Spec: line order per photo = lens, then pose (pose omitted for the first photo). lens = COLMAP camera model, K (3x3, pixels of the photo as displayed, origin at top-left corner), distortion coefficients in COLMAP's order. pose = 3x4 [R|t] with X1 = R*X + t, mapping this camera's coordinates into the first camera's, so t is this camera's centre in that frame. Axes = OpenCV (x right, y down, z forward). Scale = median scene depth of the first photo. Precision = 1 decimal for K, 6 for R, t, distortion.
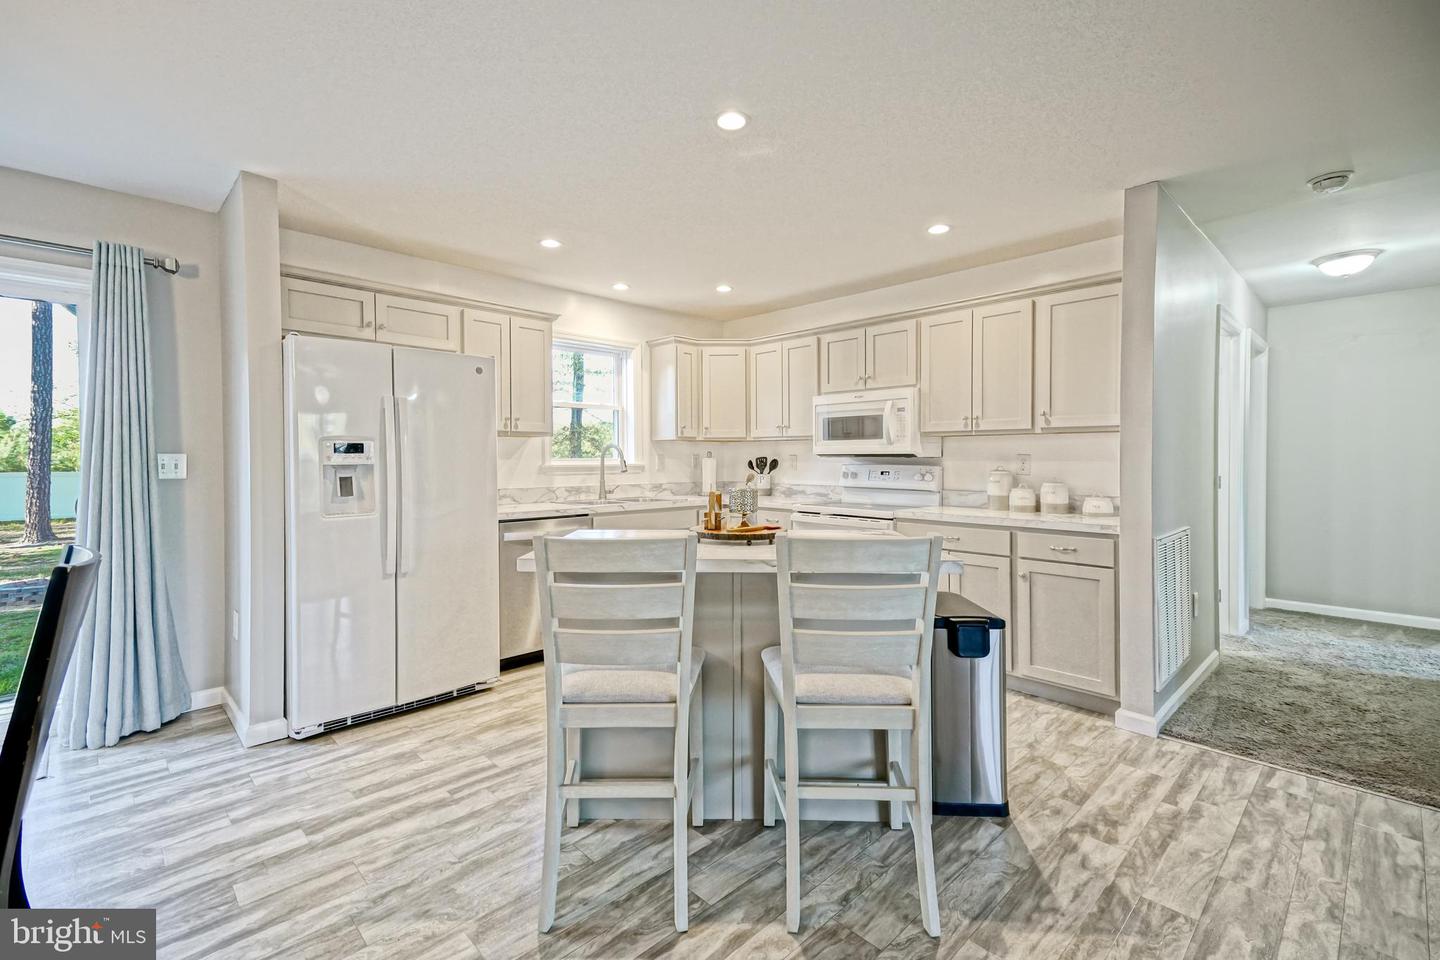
lens RADIAL K [[637.3, 0, 673.6], [0, 637.3, 466.3], [0, 0, 1]] dist [0.044304, -0.001687]
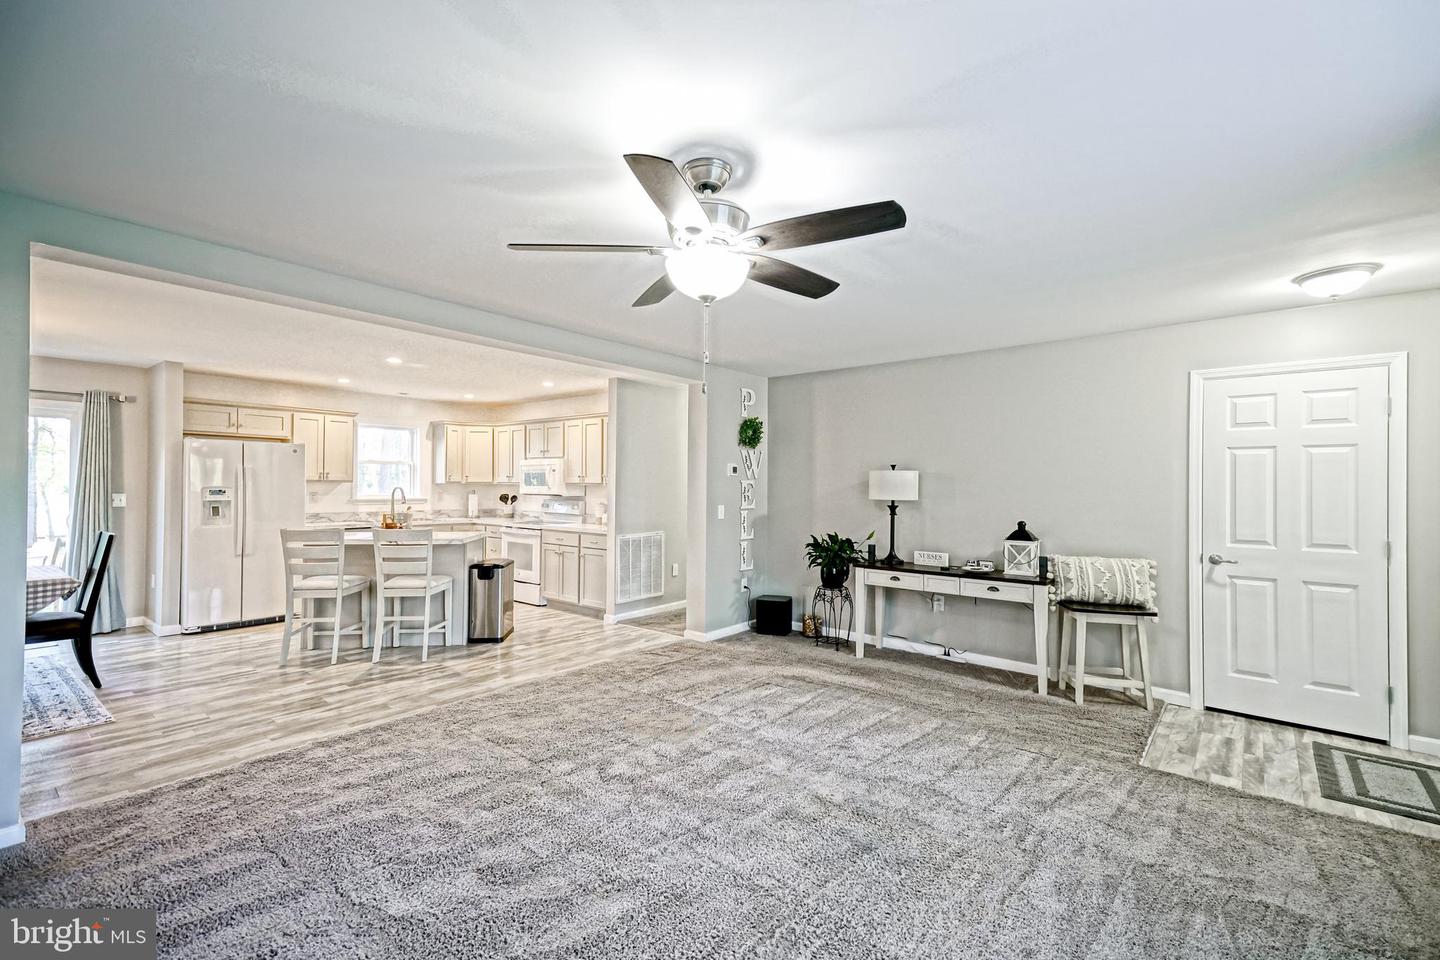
lens RADIAL K [[637.3, 0, 683.7], [0, 637.3, 488.5], [0, 0, 1]] dist [0.044304, -0.001687]
pose [[0.996469, 0.006186, 0.083727, 0.750912], [-0.005376, 0.999937, -0.009900, -0.025150], [-0.083783, 0.009415, 0.996440, -1.106903]]
